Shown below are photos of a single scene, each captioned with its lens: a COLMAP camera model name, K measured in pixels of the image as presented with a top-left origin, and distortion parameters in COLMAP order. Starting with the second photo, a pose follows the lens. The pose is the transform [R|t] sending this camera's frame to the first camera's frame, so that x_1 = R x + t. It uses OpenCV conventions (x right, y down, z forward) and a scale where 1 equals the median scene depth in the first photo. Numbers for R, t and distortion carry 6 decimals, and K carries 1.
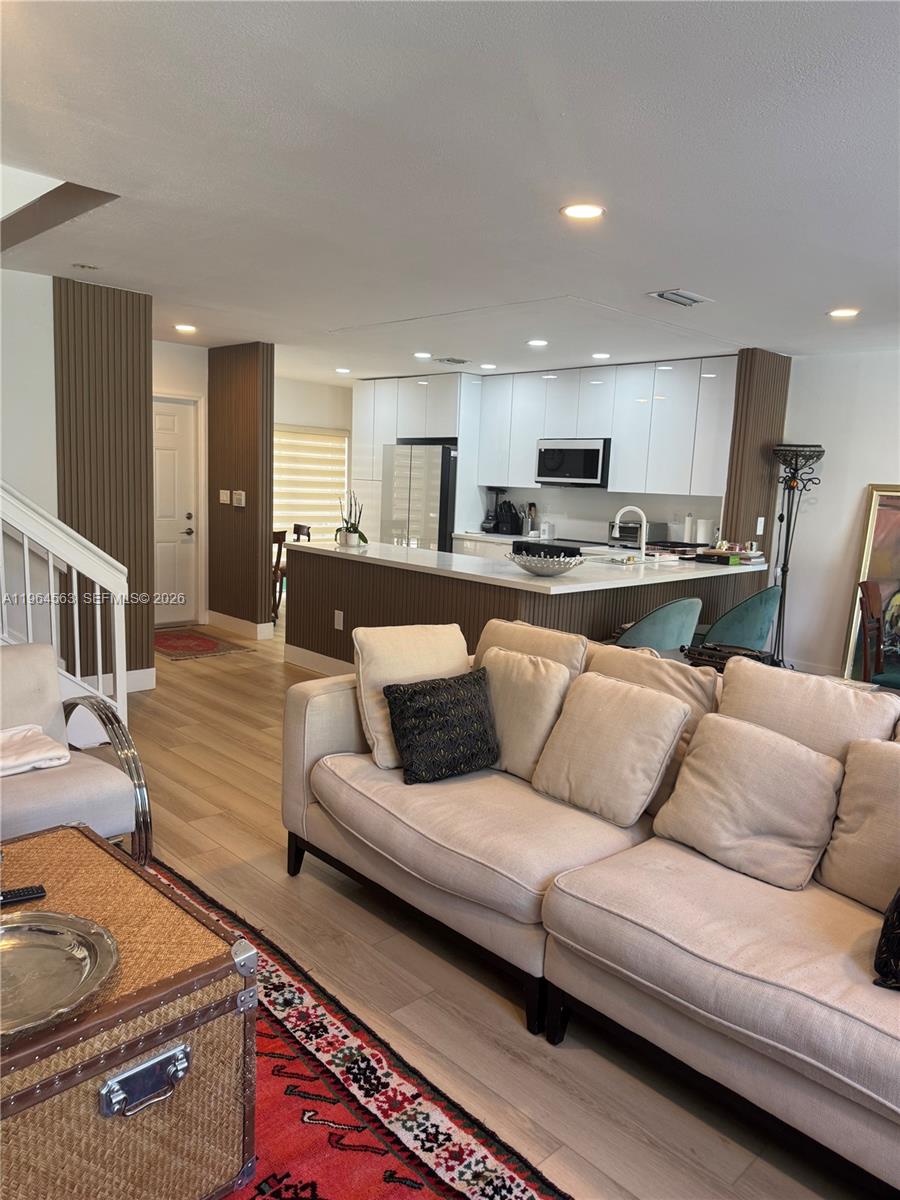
lens RADIAL K [[850.6, 0, 450.0], [0, 850.6, 600.0], [0, 0, 1]] dist [0.024781, -0.034960]
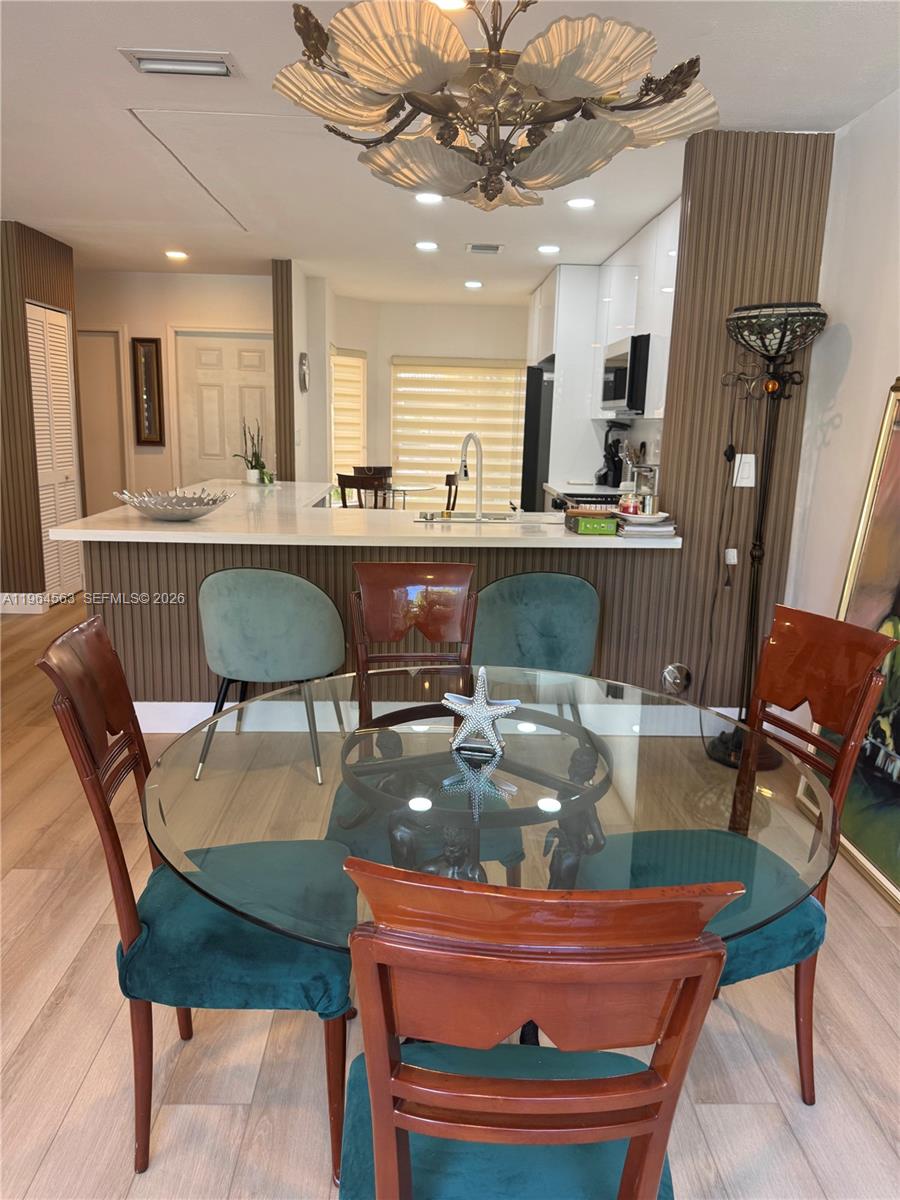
lens RADIAL K [[850.6, 0, 450.0], [0, 850.6, 600.0], [0, 0, 1]] dist [0.024781, -0.034960]
pose [[0.745537, 0.115889, -0.656311, 0.500617], [-0.088536, 0.993259, 0.074814, -0.025416], [0.660558, 0.002331, 0.750772, 0.406095]]
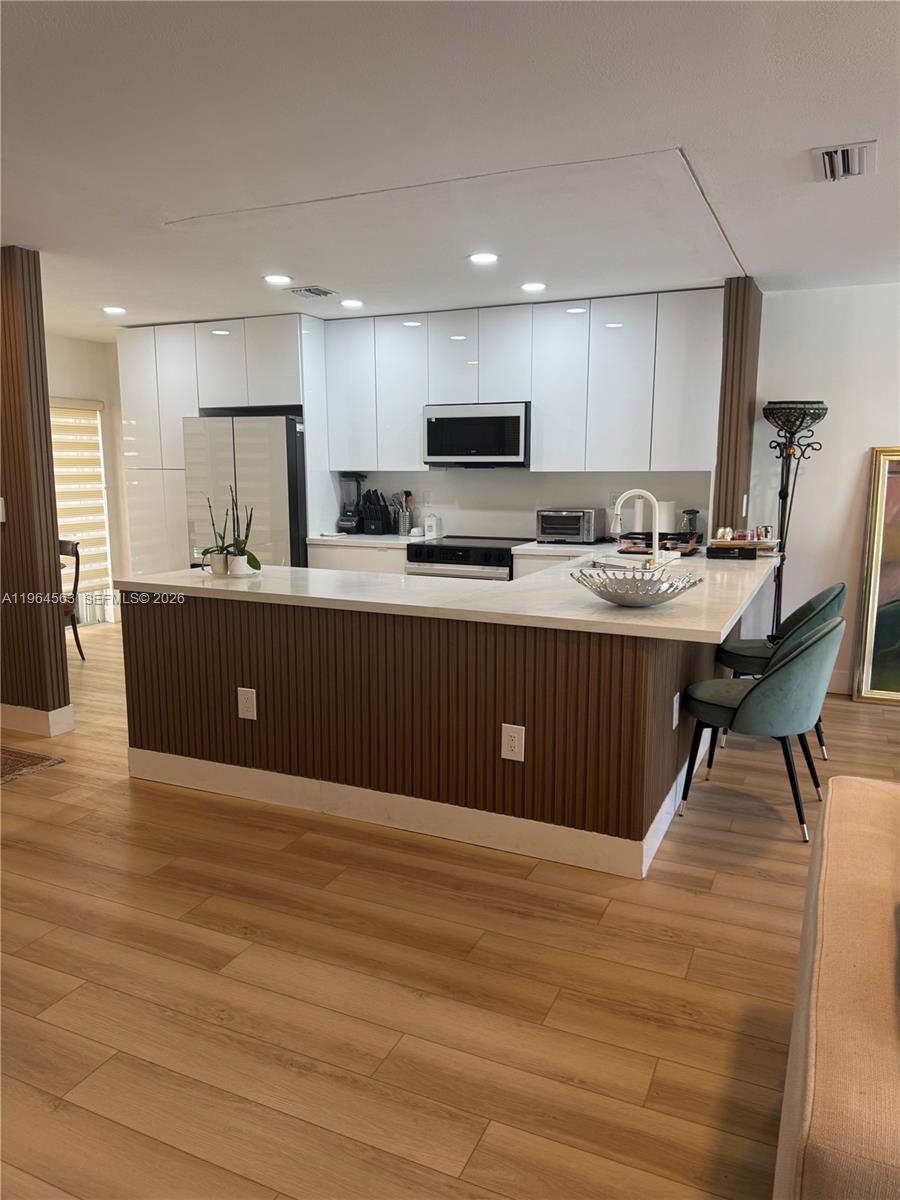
lens RADIAL K [[844.0, 0, 450.0], [0, 844.0, 600.0], [0, 0, 1]] dist [0.073046, -0.127315]
pose [[0.926607, -0.098276, 0.362962, -0.165877], [0.090024, 0.995151, 0.039624, -0.047869], [-0.365096, -0.004040, 0.930961, 0.310308]]
